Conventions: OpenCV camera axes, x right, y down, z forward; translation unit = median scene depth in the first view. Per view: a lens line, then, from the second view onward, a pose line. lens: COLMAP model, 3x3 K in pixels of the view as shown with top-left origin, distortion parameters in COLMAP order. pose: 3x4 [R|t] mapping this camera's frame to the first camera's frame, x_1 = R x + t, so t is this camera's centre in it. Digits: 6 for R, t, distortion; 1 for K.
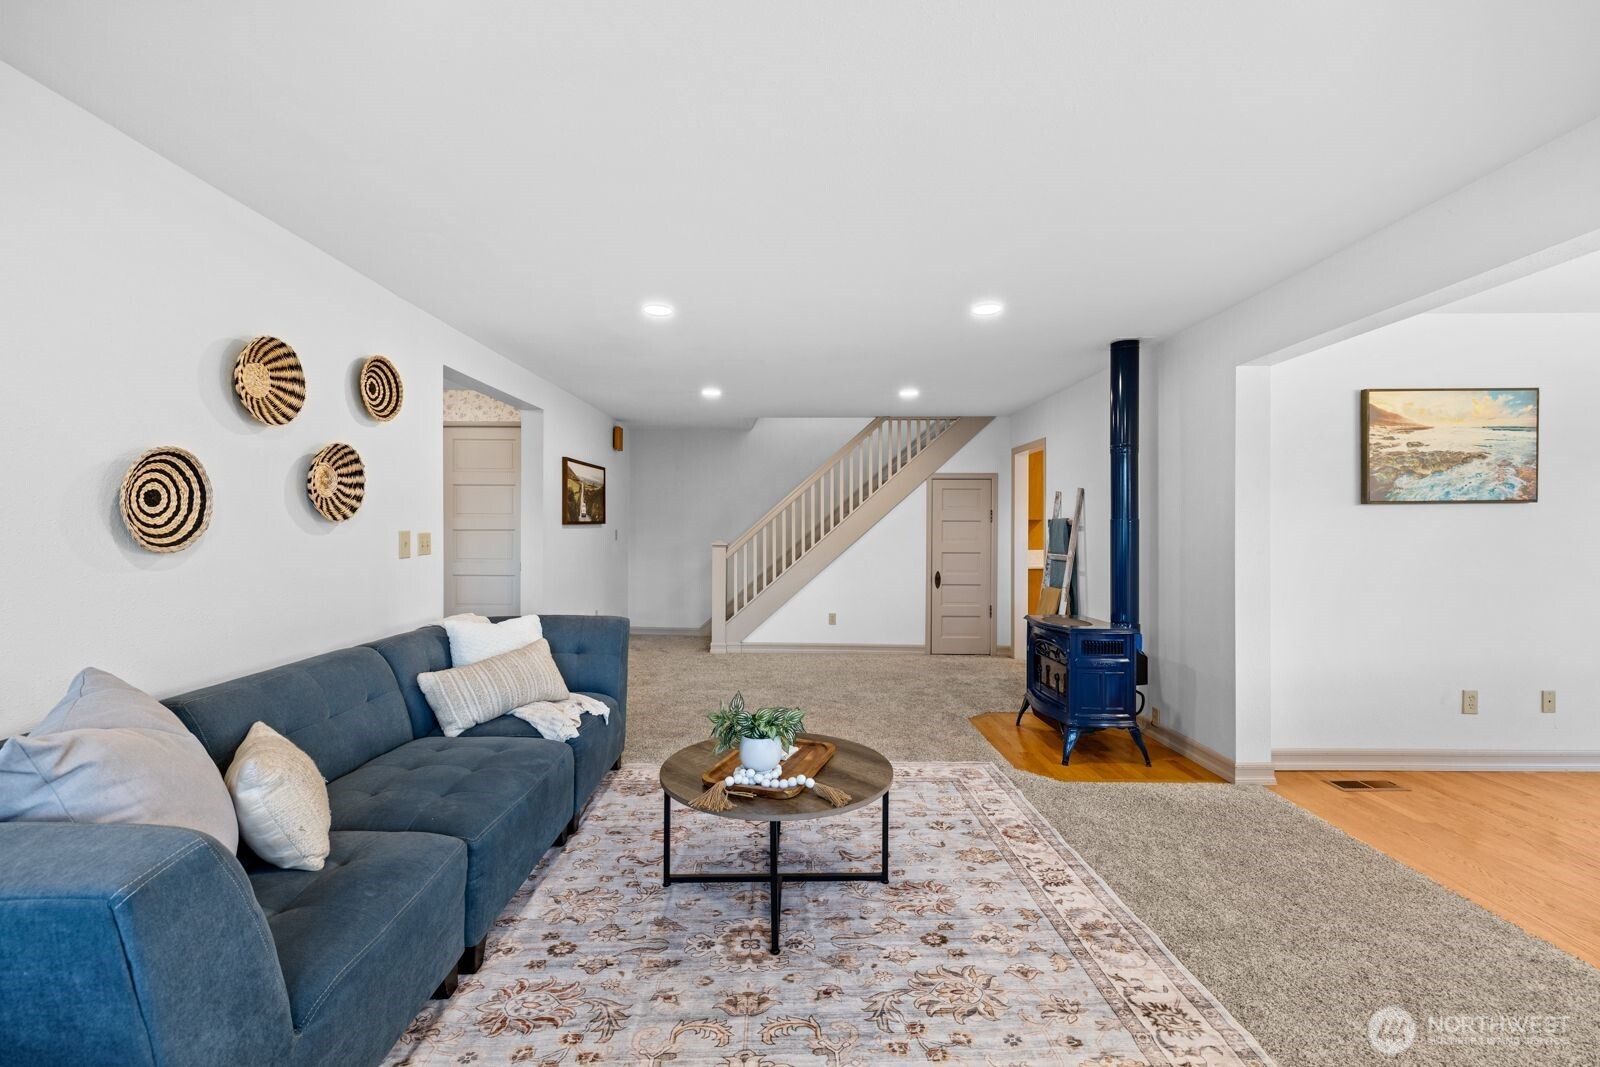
lens RADIAL K [[673.1, 0, 798.9], [0, 673.1, 530.7], [0, 0, 1]] dist [0.002048, -0.000020]
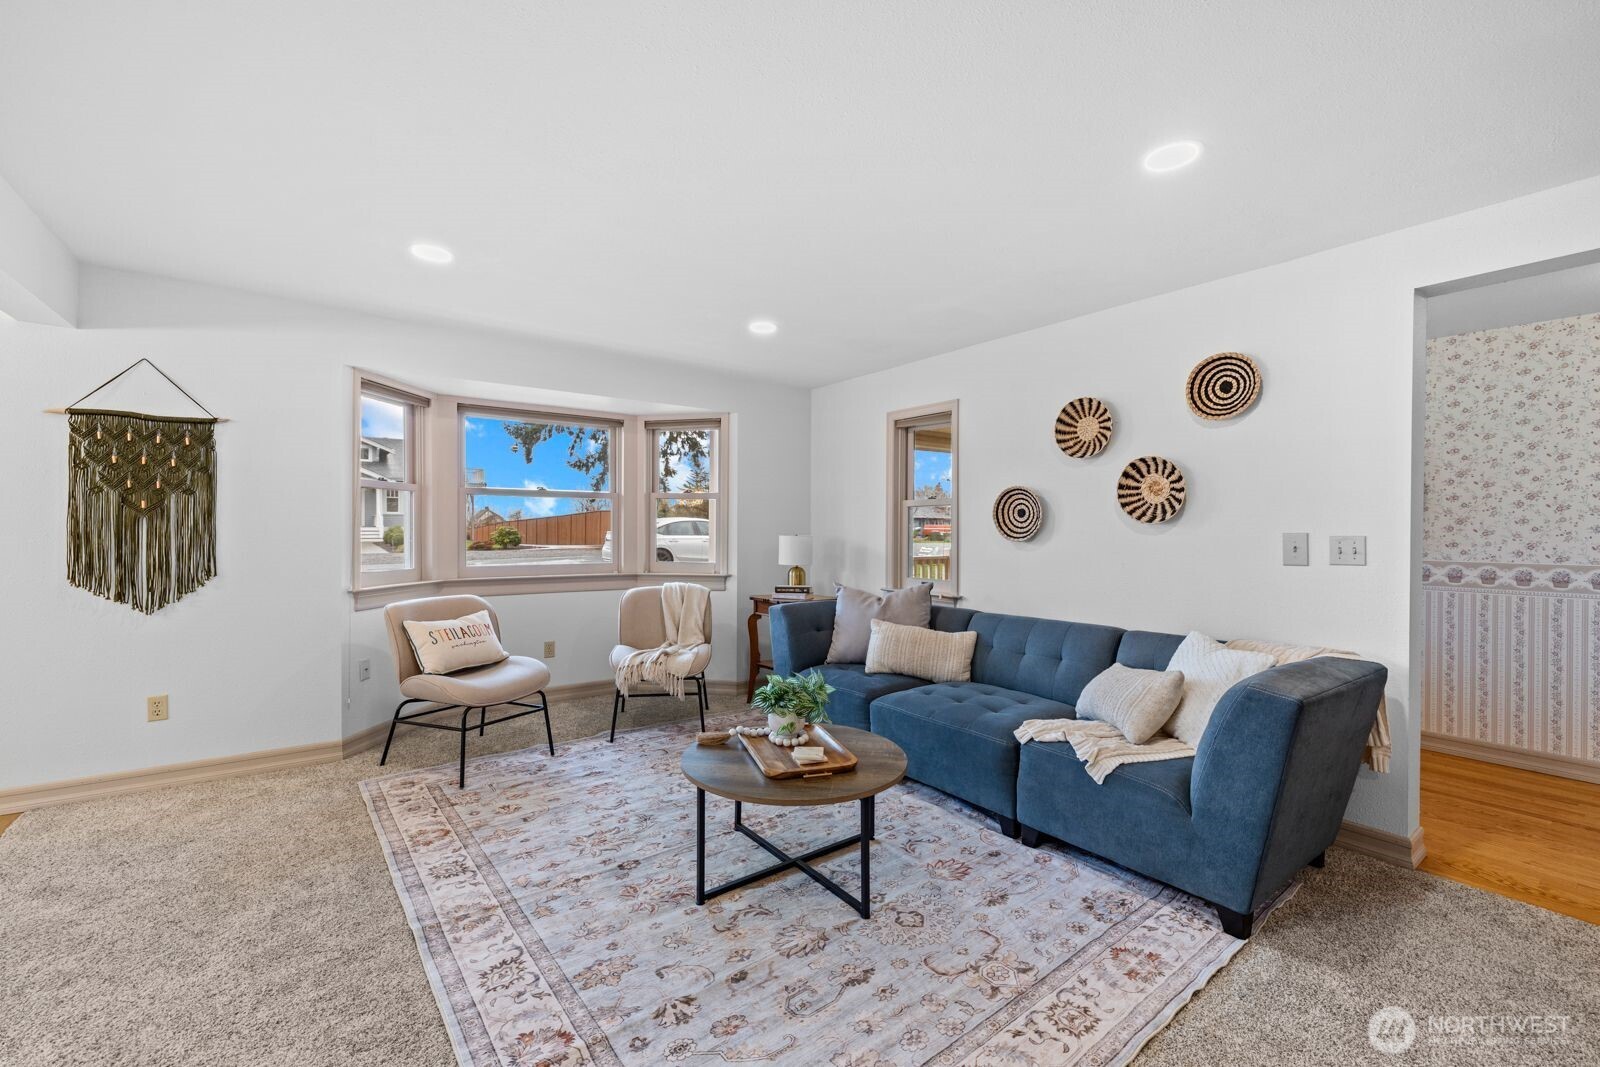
lens RADIAL K [[673.1, 0, 804.5], [0, 673.1, 529.8], [0, 0, 1]] dist [0.002048, -0.000020]
pose [[-0.806213, -0.010938, -0.591524, 0.557784], [-0.013411, 0.999910, -0.000211, 0.006657], [0.591473, 0.007763, -0.806288, 1.801767]]
